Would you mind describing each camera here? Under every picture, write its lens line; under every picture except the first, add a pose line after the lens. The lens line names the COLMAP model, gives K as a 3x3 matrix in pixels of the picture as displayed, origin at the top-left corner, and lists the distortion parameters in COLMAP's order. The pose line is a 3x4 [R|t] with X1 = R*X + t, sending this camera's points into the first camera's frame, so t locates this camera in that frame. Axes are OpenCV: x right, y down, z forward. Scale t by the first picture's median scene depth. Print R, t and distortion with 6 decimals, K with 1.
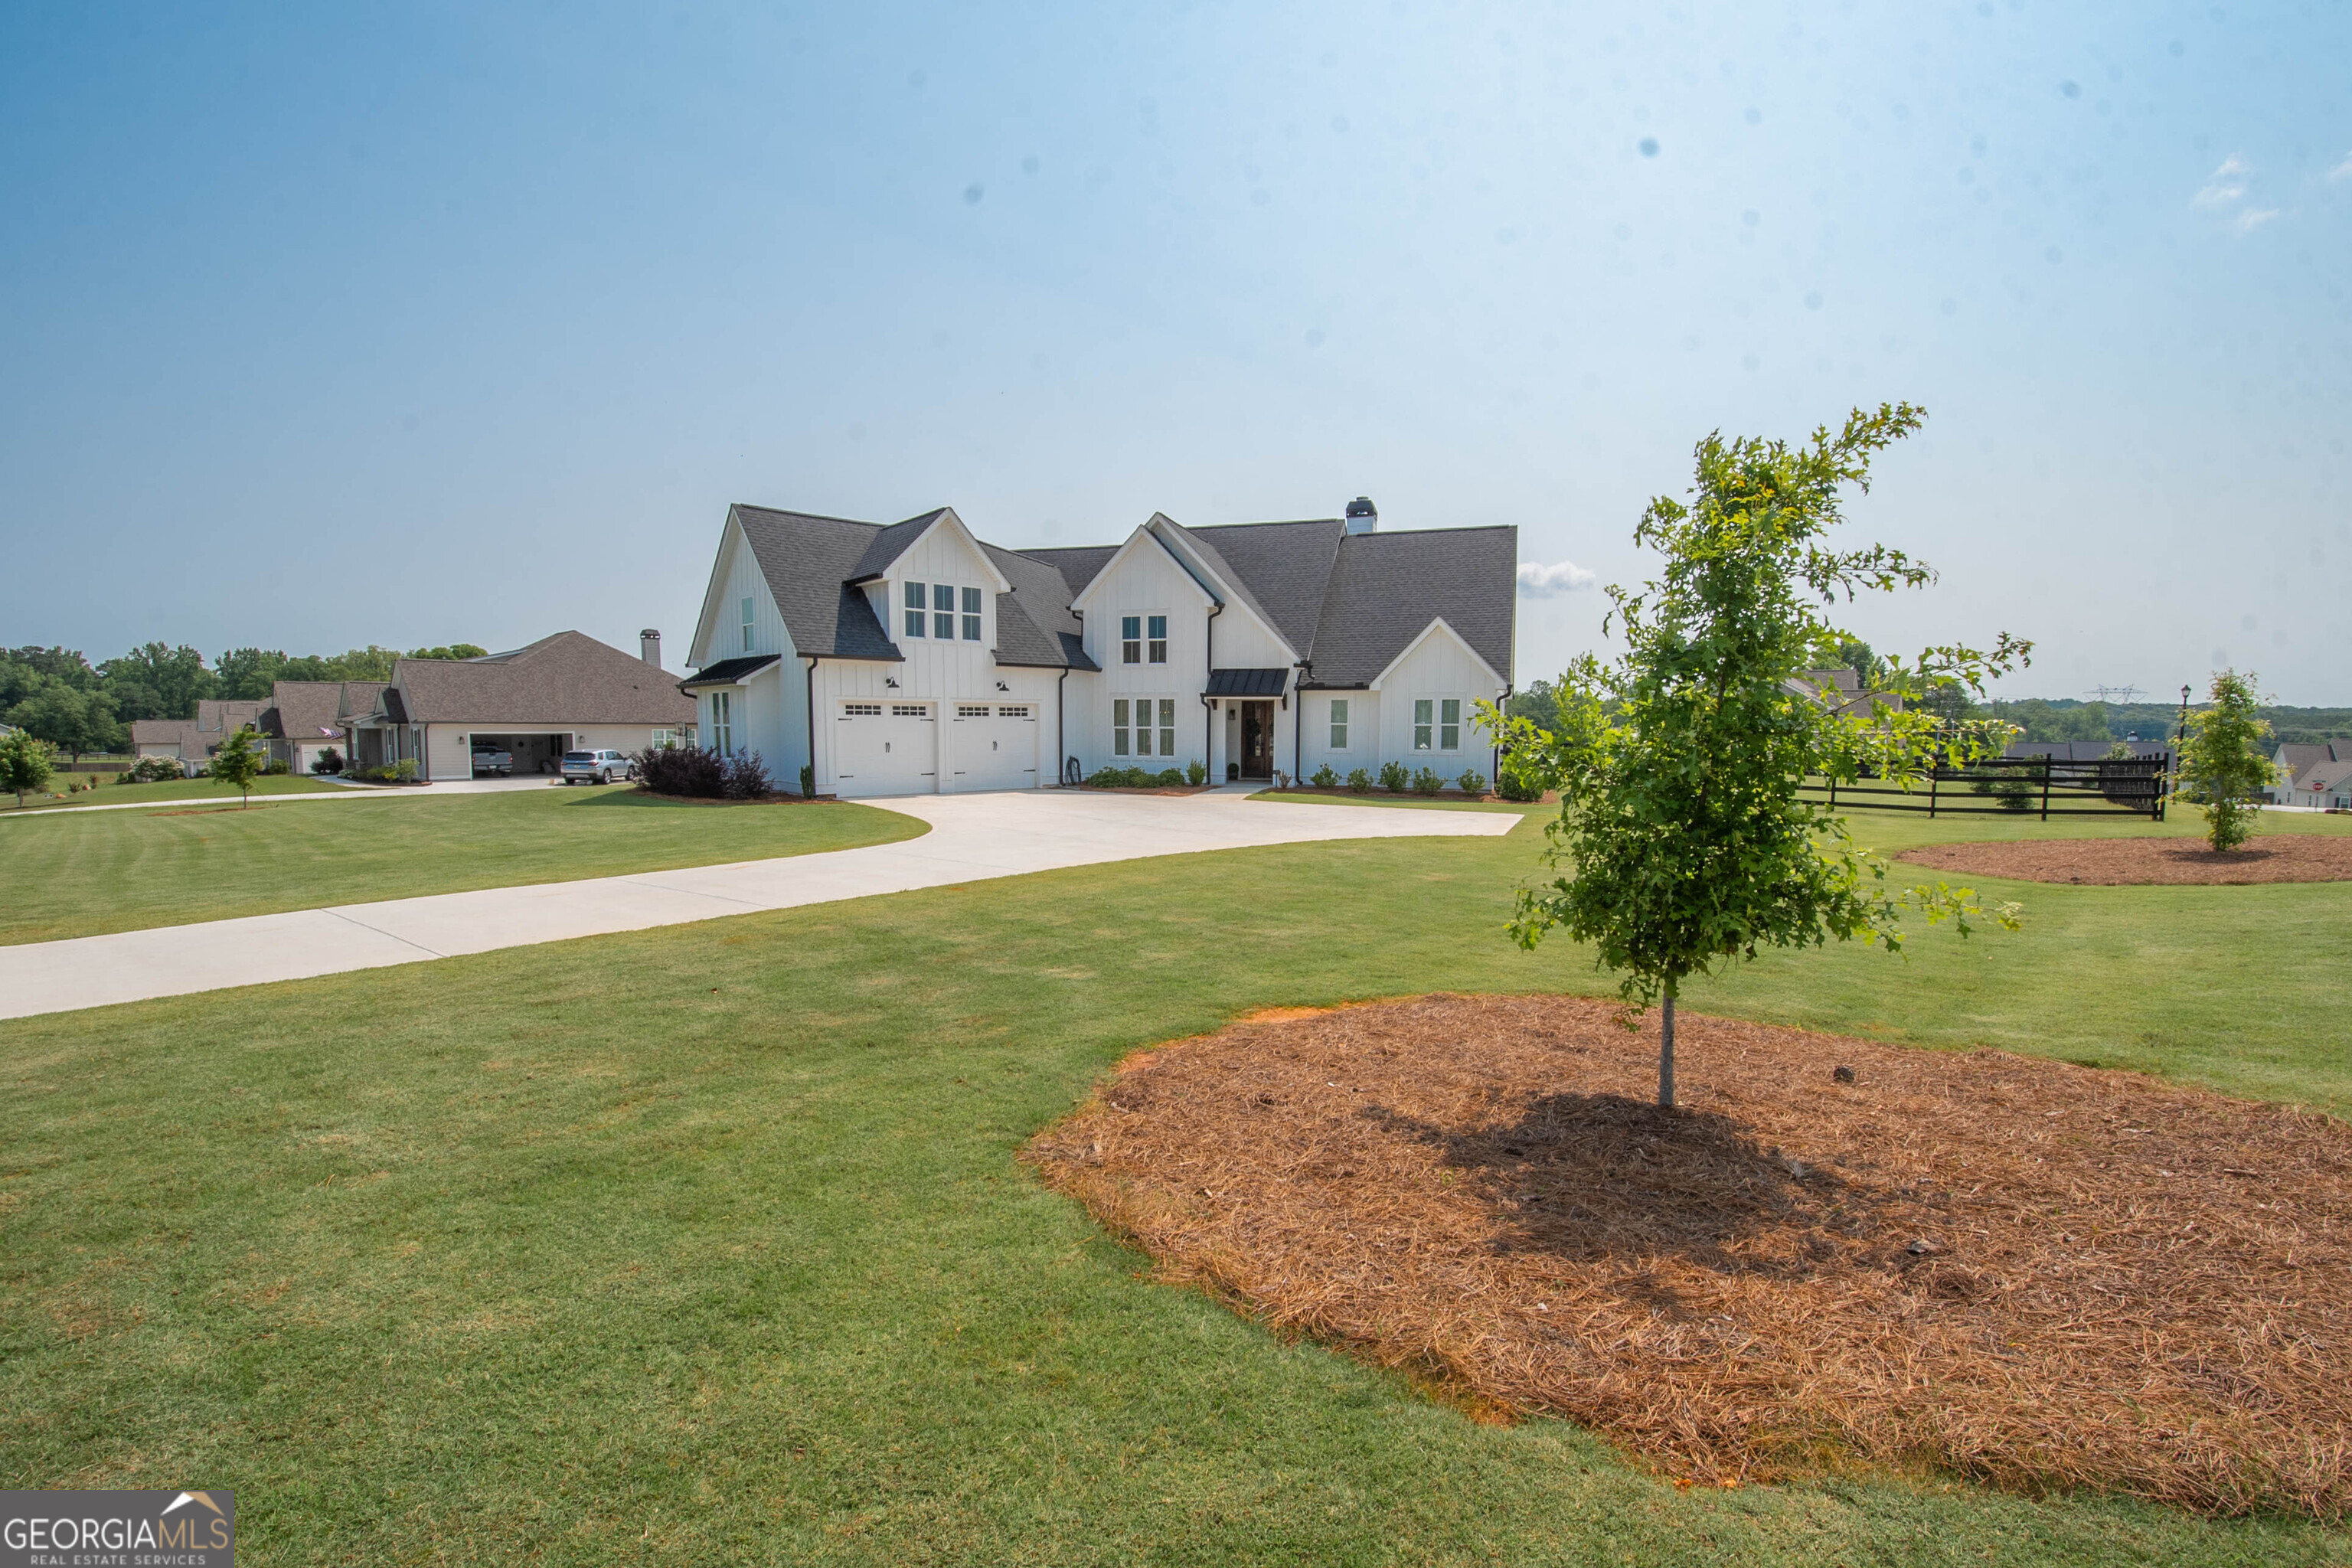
lens RADIAL K [[1039.0, 0, 1184.5], [0, 1039.0, 795.3], [0, 0, 1]] dist [-0.013839, -0.005100]
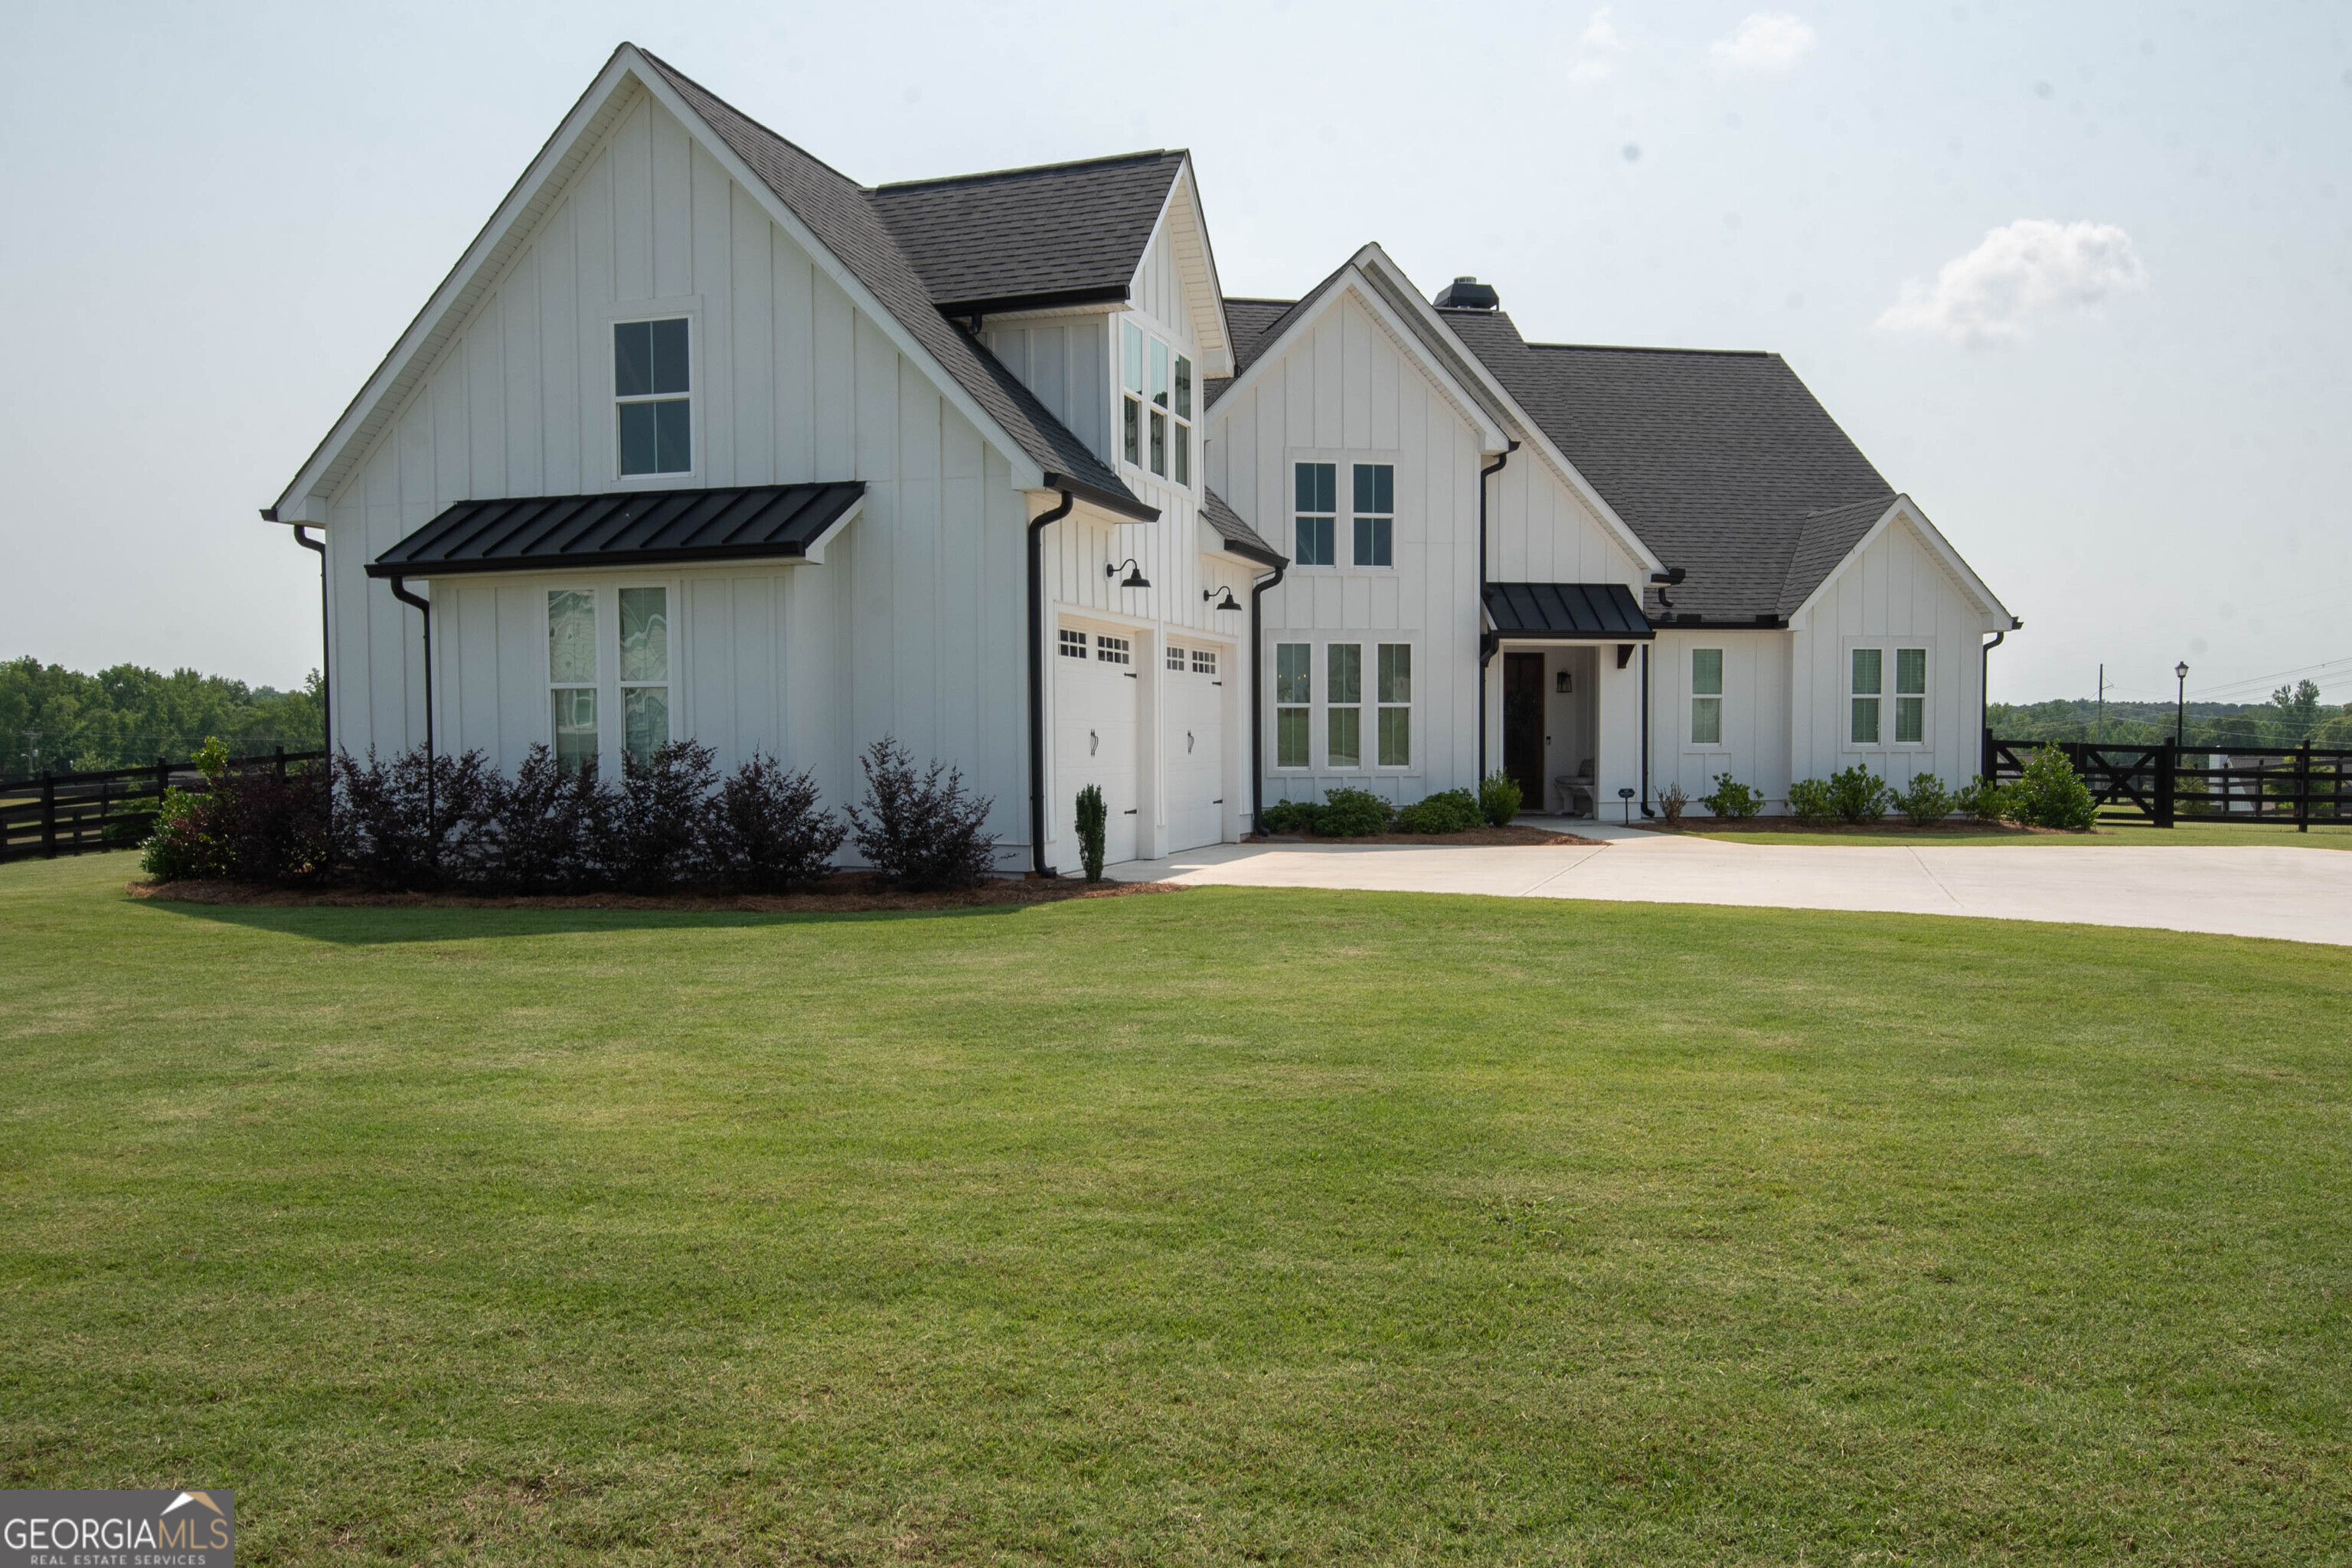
lens RADIAL K [[1848.2, 0, 1177.2], [0, 1848.2, 783.8], [0, 0, 1]] dist [-0.008147, -0.002239]
pose [[0.858802, -0.020127, 0.511911, -0.573088], [0.045065, 0.998322, -0.036352, -0.004825], [-0.510321, 0.054289, 0.858269, 0.375777]]
